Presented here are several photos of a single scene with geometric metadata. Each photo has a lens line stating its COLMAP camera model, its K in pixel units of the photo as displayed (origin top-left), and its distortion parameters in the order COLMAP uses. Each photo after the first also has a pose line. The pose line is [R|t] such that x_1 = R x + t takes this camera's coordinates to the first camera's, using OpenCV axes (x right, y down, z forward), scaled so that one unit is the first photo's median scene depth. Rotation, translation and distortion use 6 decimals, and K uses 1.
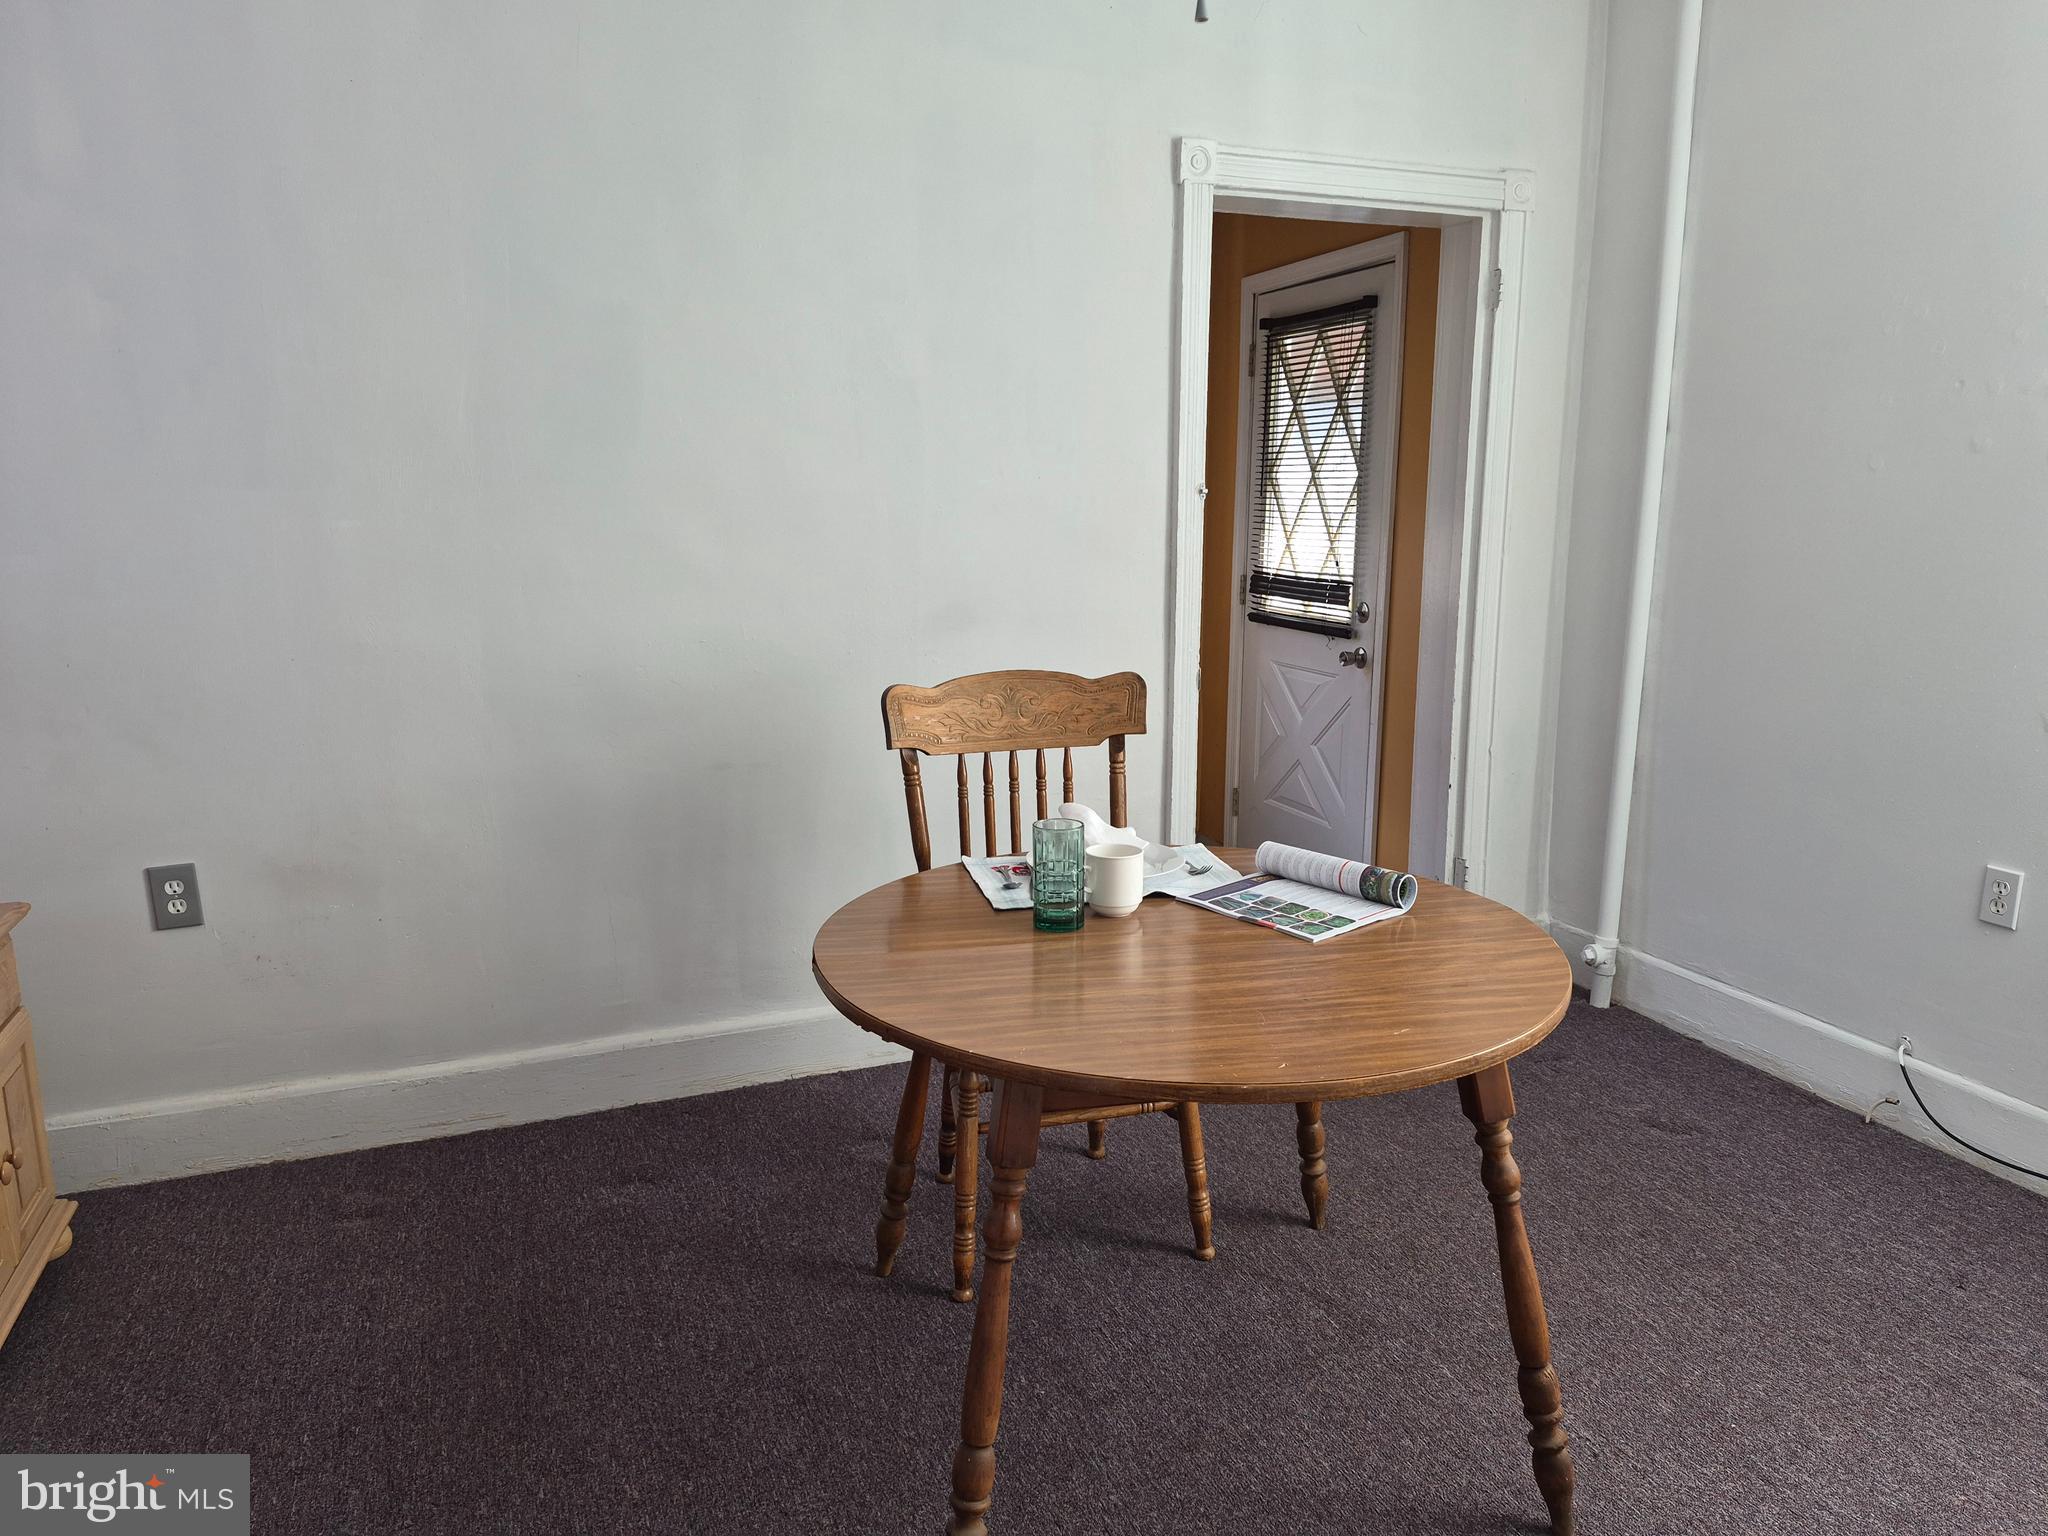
lens RADIAL K [[1406.0, 0, 1009.3], [0, 1406.0, 761.2], [0, 0, 1]] dist [0.058269, -0.048299]
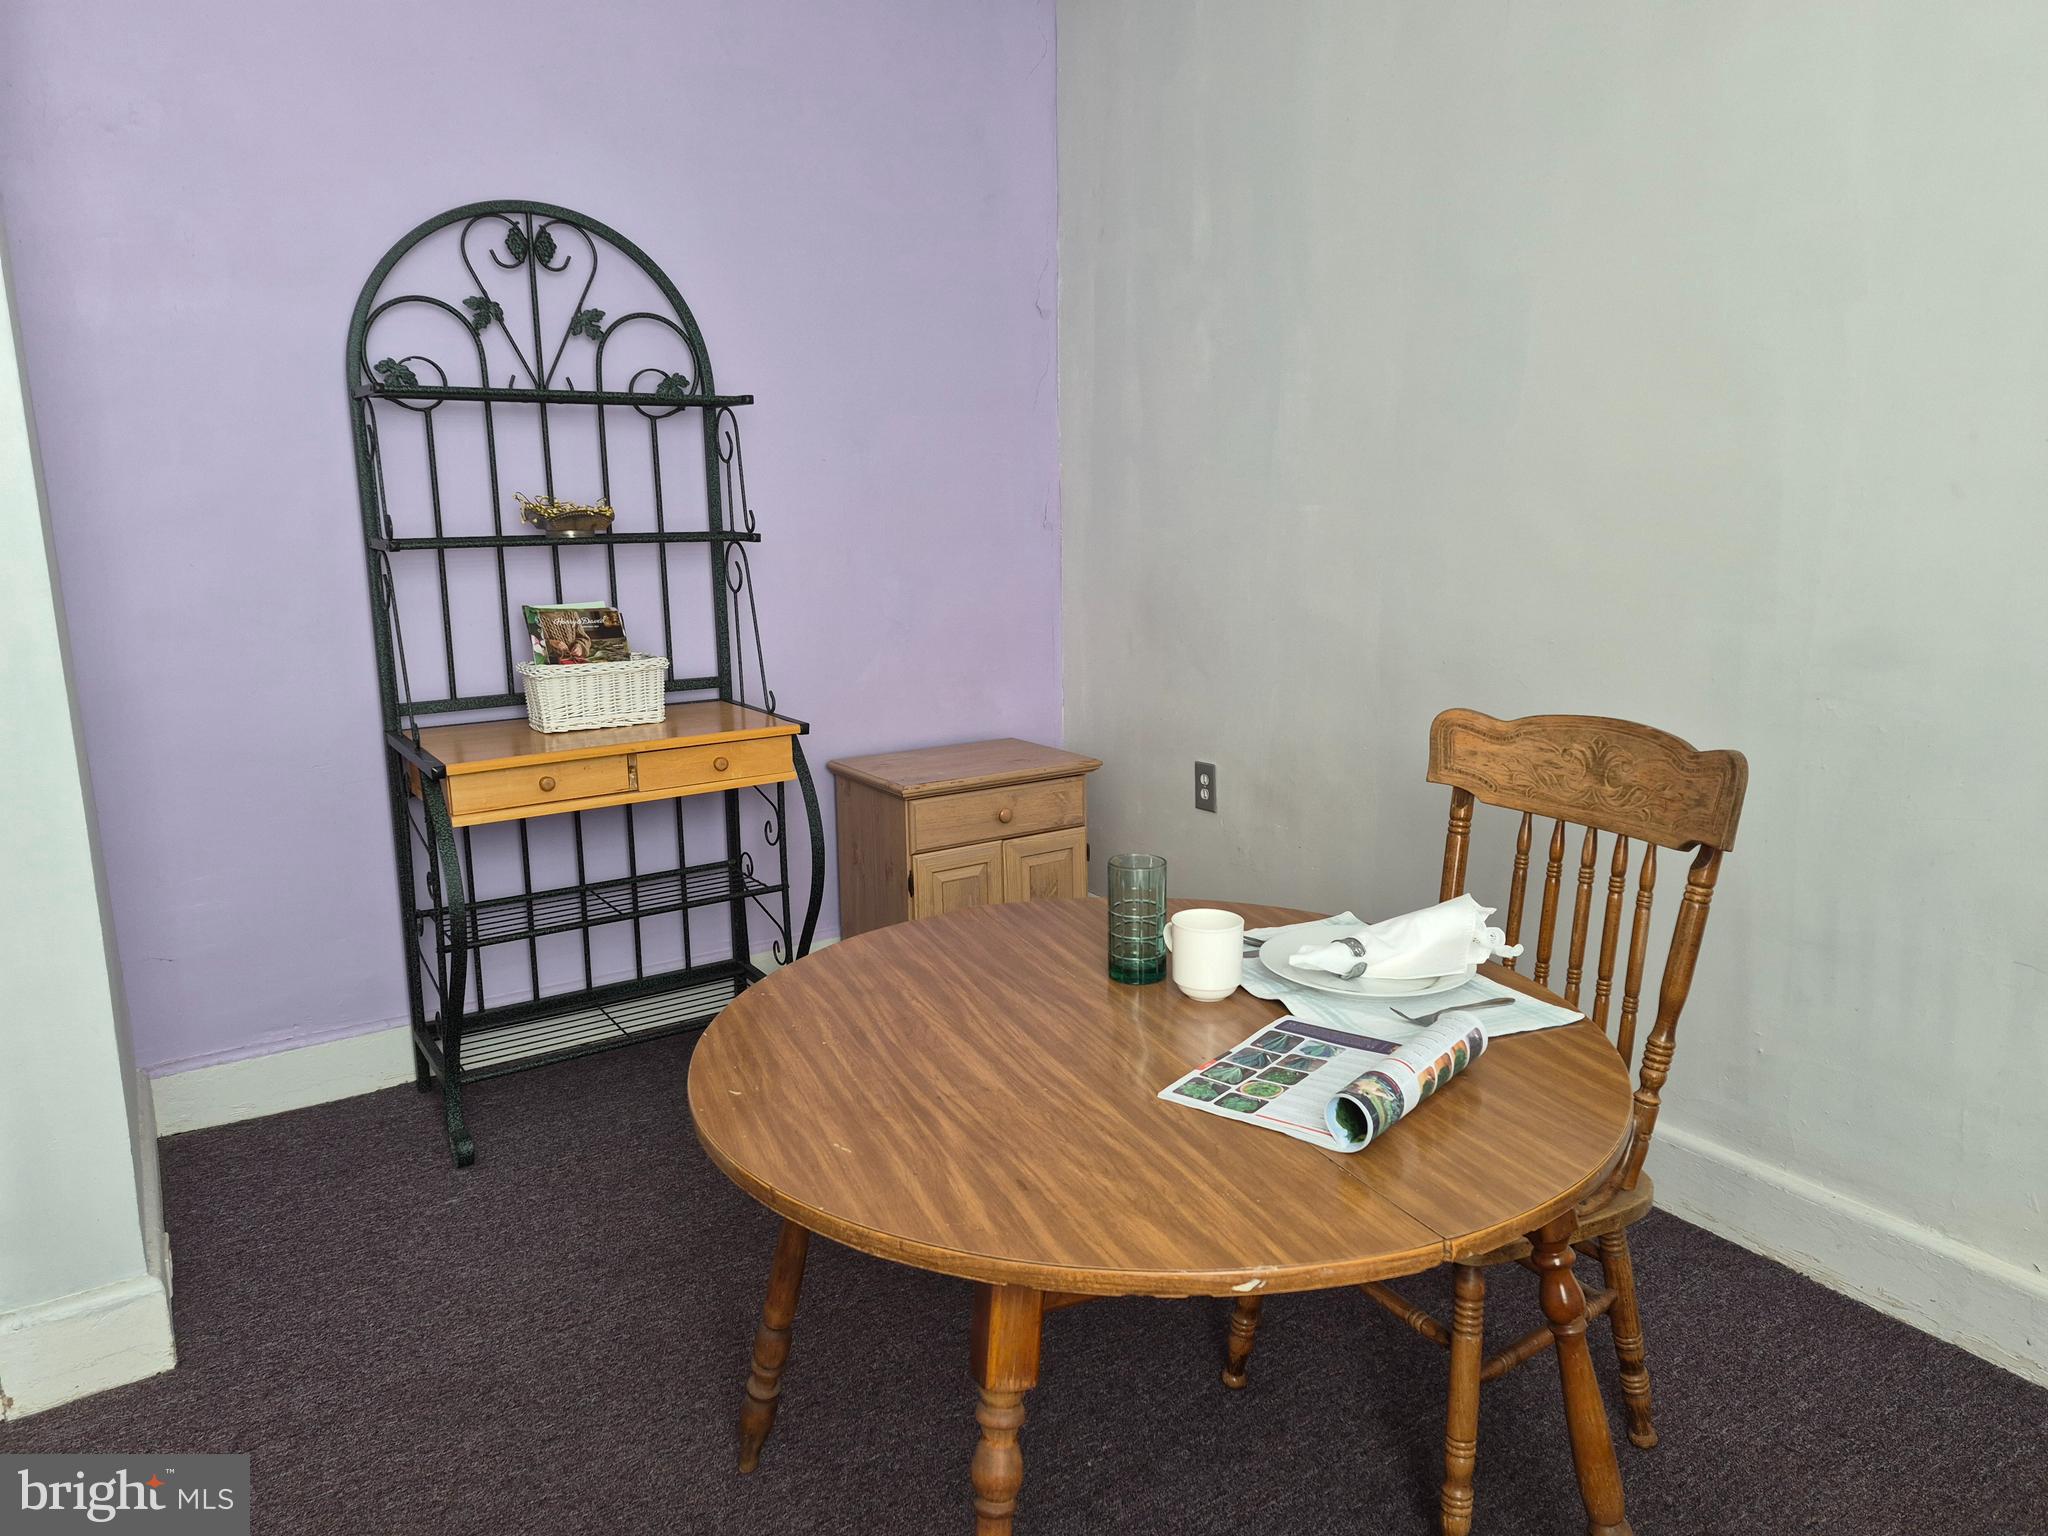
lens RADIAL K [[1406.0, 0, 1009.6], [0, 1406.0, 777.4], [0, 0, 1]] dist [0.058269, -0.048299]
pose [[0.199831, 0.202116, -0.958758, 0.655008], [-0.166817, 0.971226, 0.169975, -0.109309], [0.965526, 0.125971, 0.227798, 0.553091]]
